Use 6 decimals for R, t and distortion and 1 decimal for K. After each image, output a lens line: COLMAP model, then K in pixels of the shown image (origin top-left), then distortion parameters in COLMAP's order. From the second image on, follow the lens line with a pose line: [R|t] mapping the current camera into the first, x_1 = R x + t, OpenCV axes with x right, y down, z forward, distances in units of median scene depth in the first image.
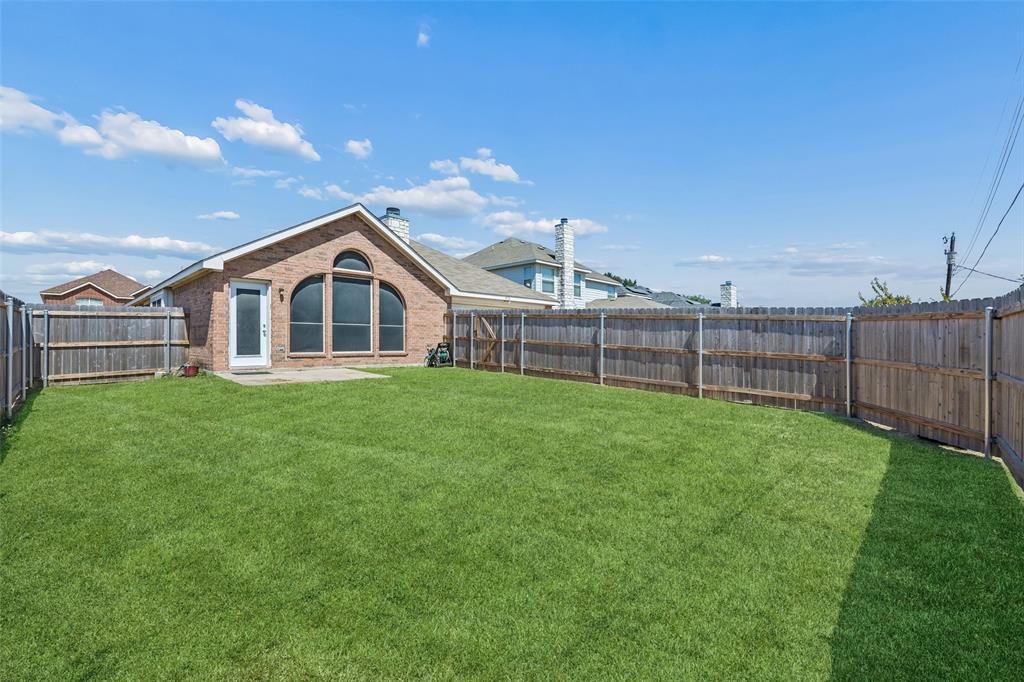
lens RADIAL K [[424.3, 0, 516.8], [0, 424.3, 337.7], [0, 0, 1]] dist [-0.012801, 0.000192]
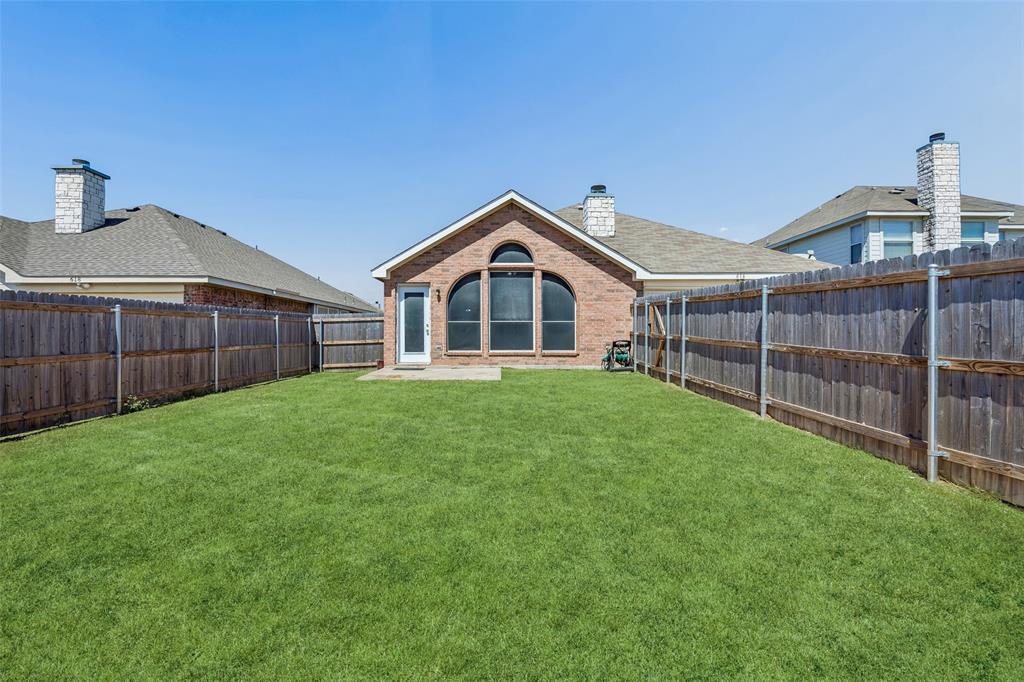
lens RADIAL K [[449.6, 0, 512.3], [0, 449.6, 337.6], [0, 0, 1]] dist [-0.012525, -0.000071]
pose [[0.701964, -0.007453, -0.712174, 0.334910], [0.009831, 0.999951, -0.000774, 0.005520], [0.712145, -0.006458, 0.702003, 0.319394]]
